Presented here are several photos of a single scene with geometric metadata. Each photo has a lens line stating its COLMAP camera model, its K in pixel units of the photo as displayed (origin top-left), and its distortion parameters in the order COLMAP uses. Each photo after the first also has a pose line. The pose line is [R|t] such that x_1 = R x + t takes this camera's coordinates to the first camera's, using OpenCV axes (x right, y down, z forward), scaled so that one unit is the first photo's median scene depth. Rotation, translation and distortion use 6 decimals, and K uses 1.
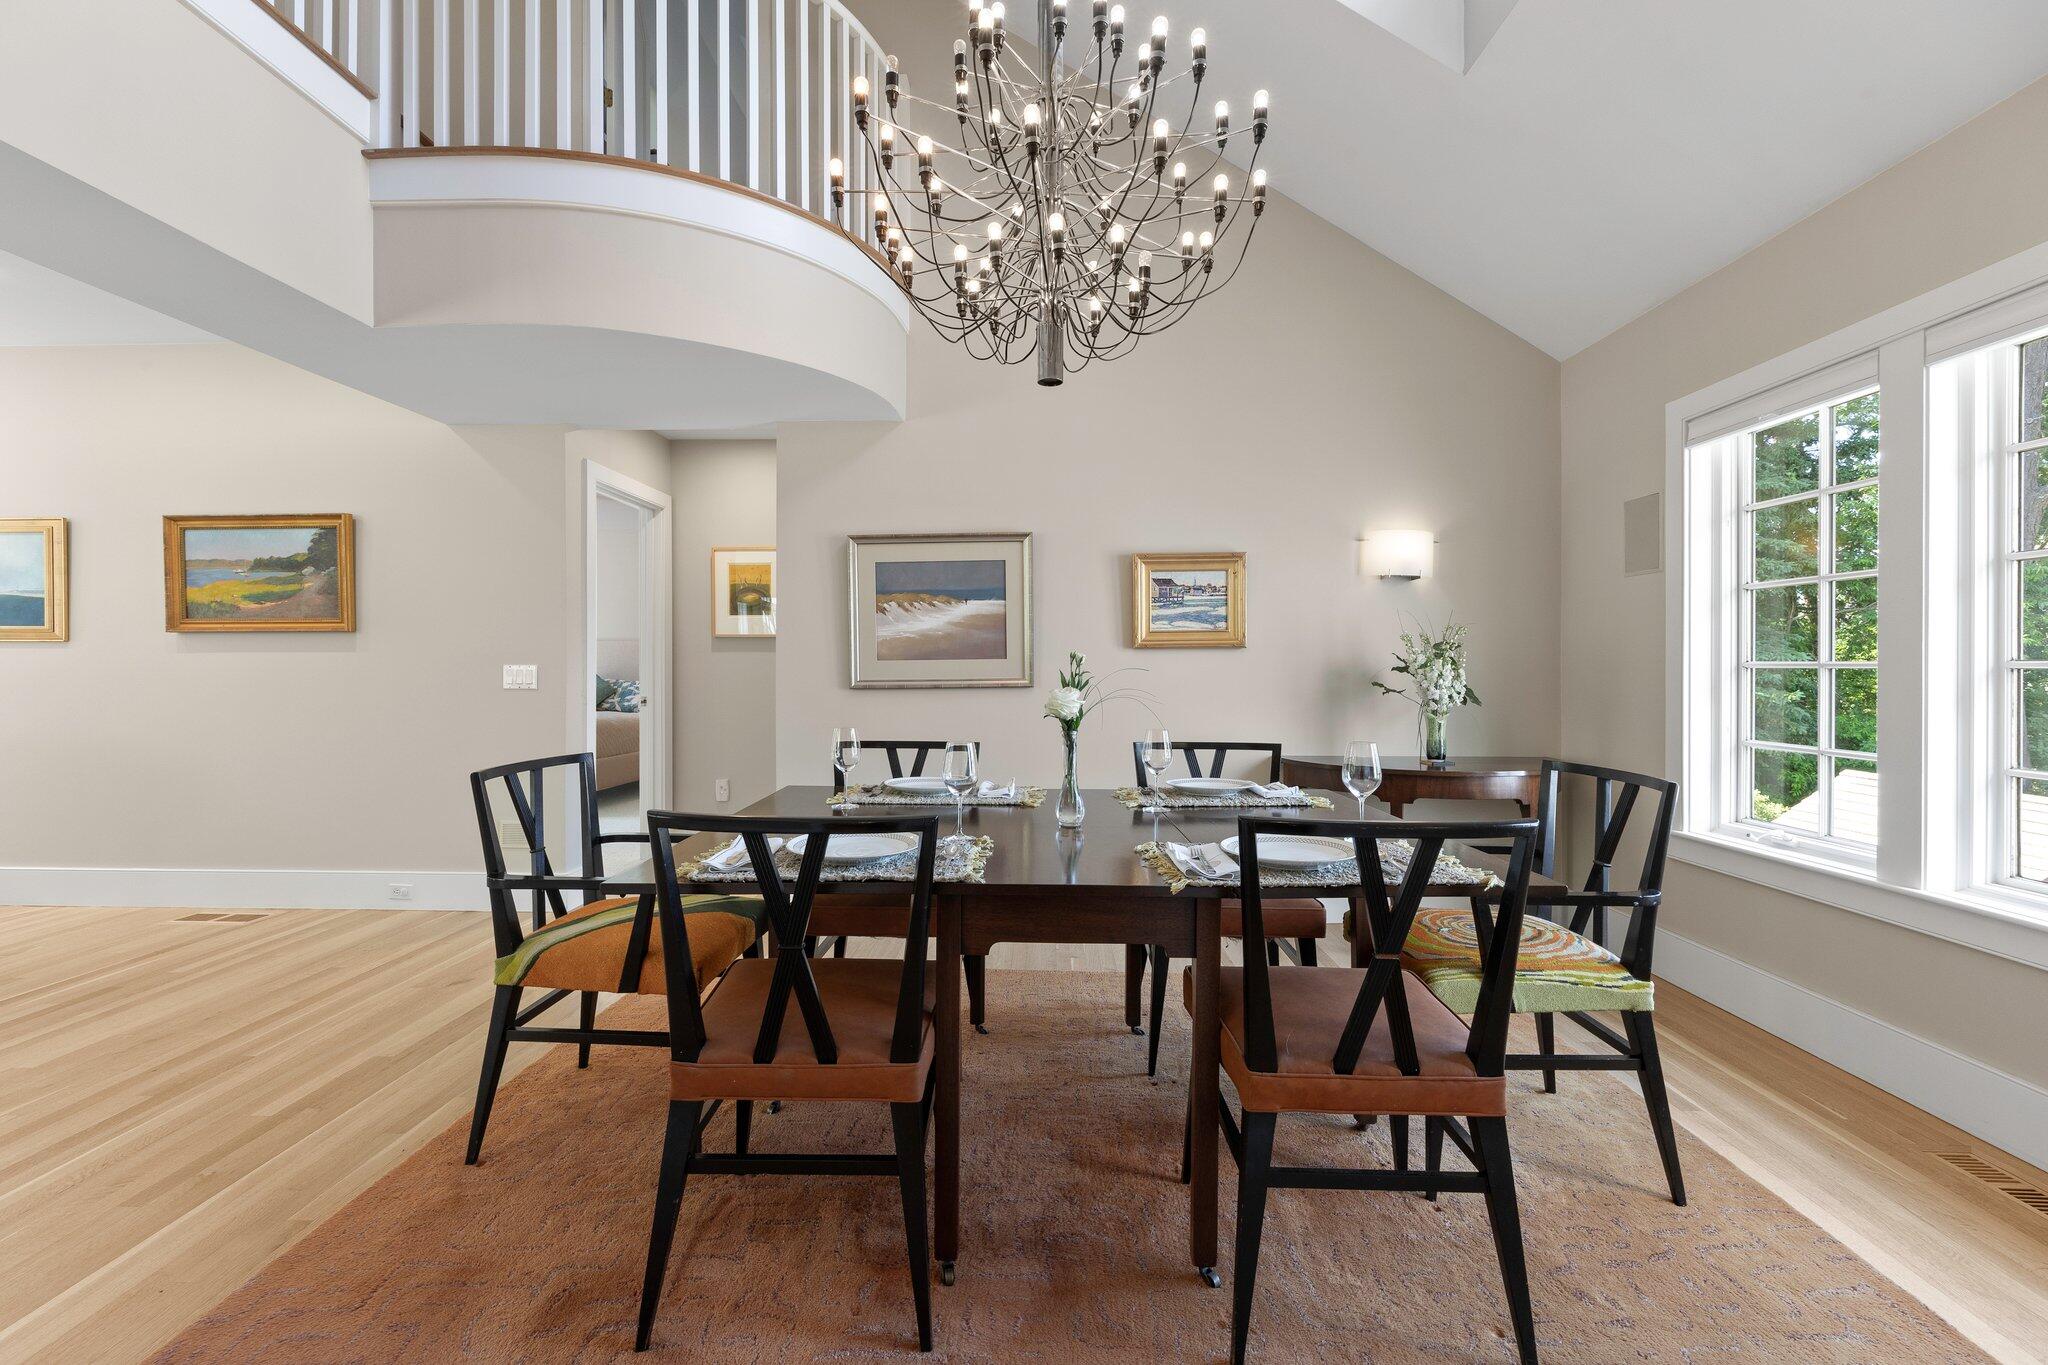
lens RADIAL K [[881.5, 0, 1008.9], [0, 881.5, 666.2], [0, 0, 1]] dist [-0.005145, -0.000216]
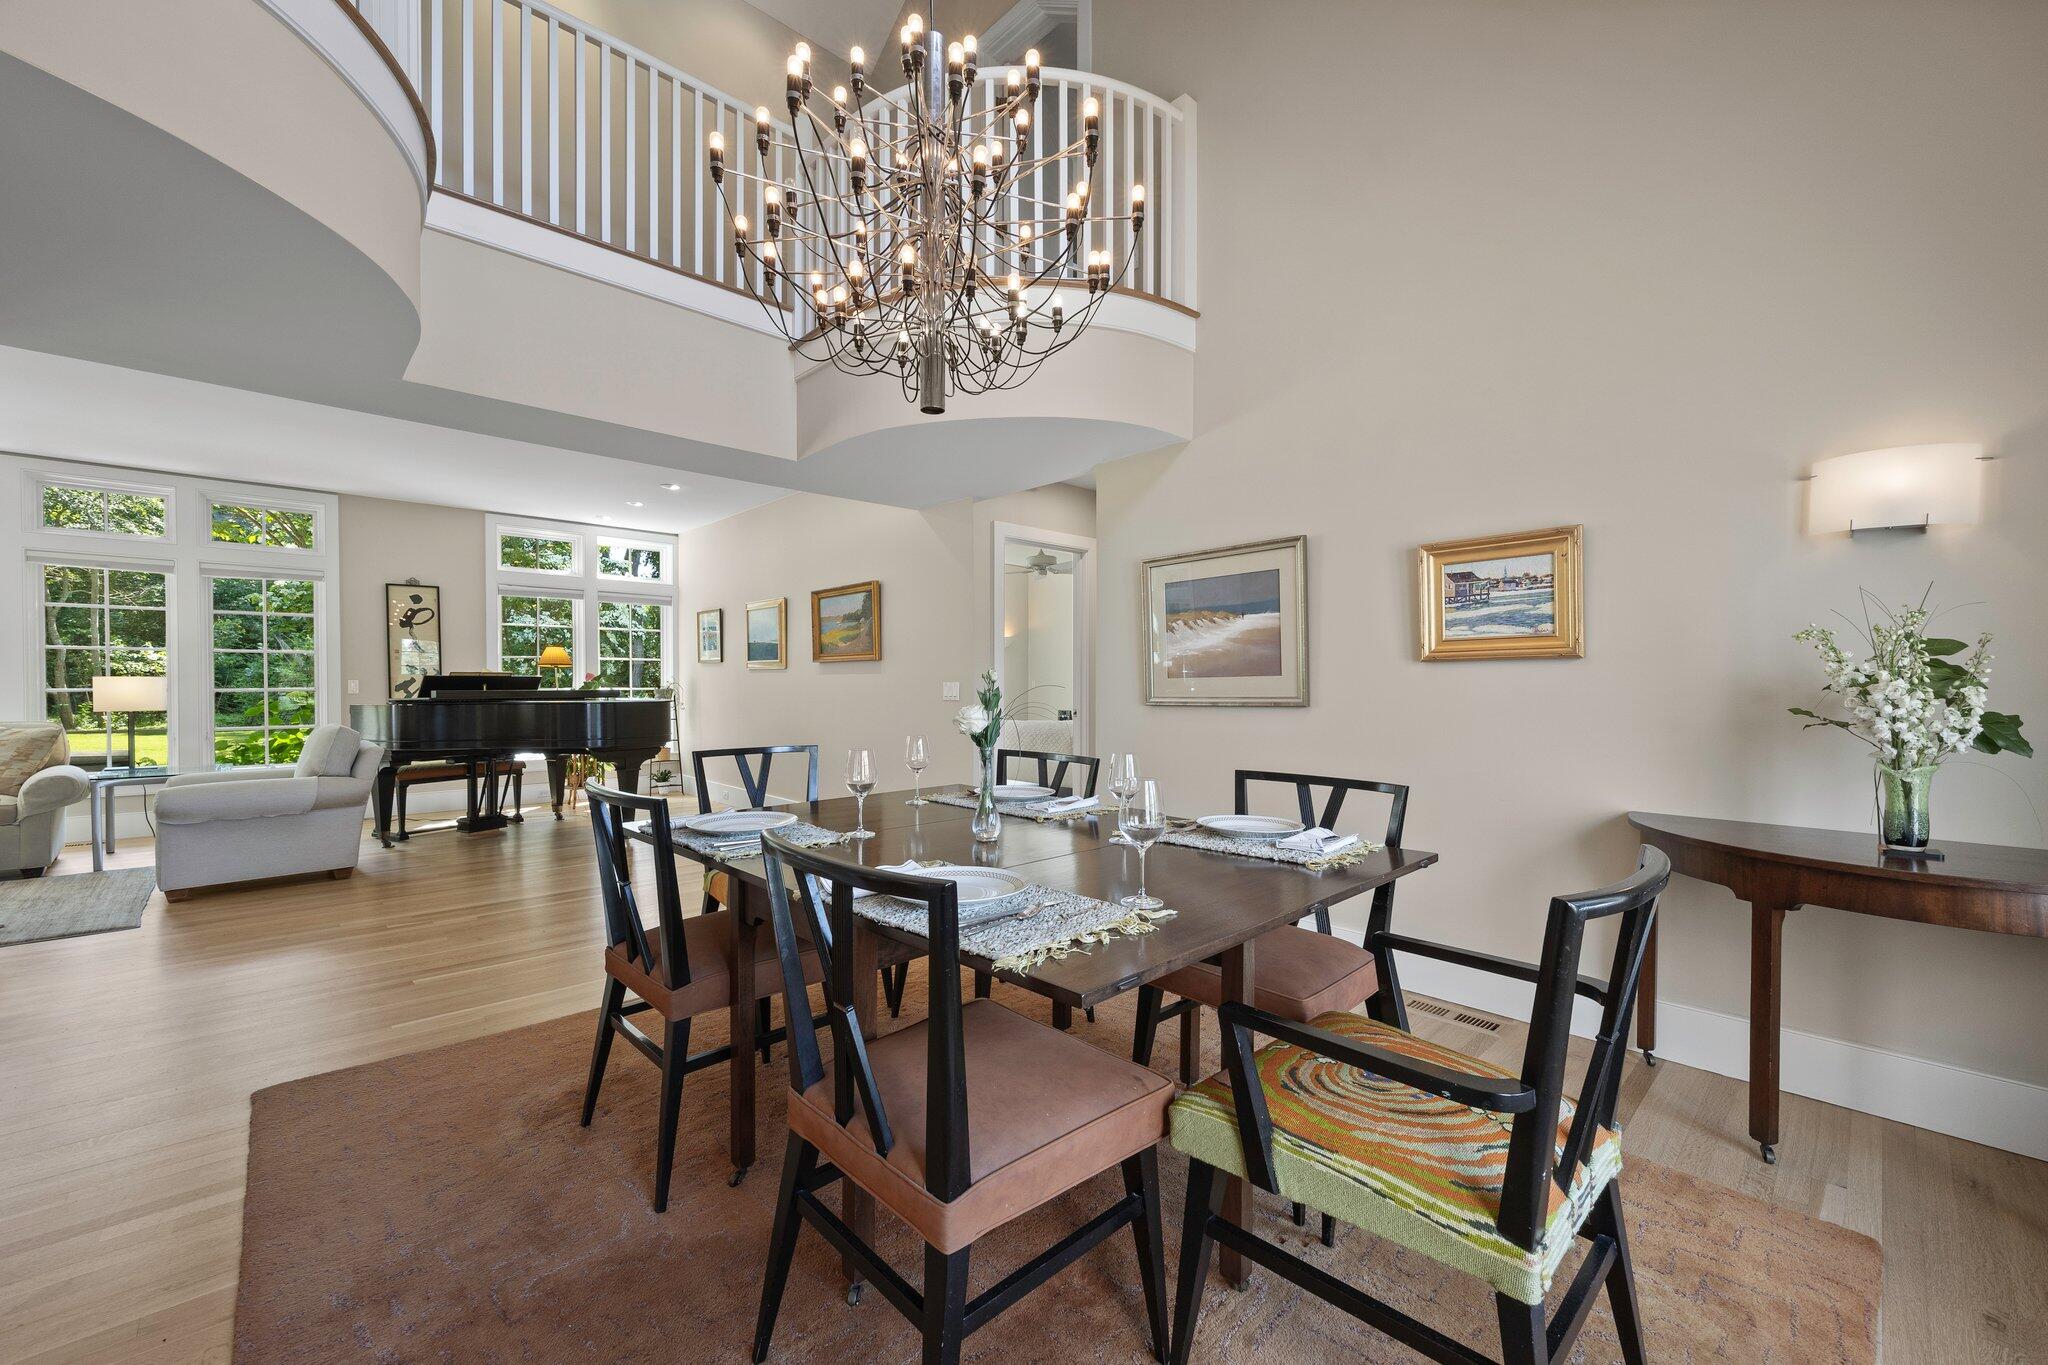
lens RADIAL K [[819.9, 0, 1014.7], [0, 819.9, 697.8], [0, 0, 1]] dist [0.003625, -0.000407]
pose [[0.702172, 0.013046, -0.711888, 0.415884], [-0.003120, 0.999879, 0.015247, 0.002700], [0.712000, -0.008485, 0.702128, 0.198617]]
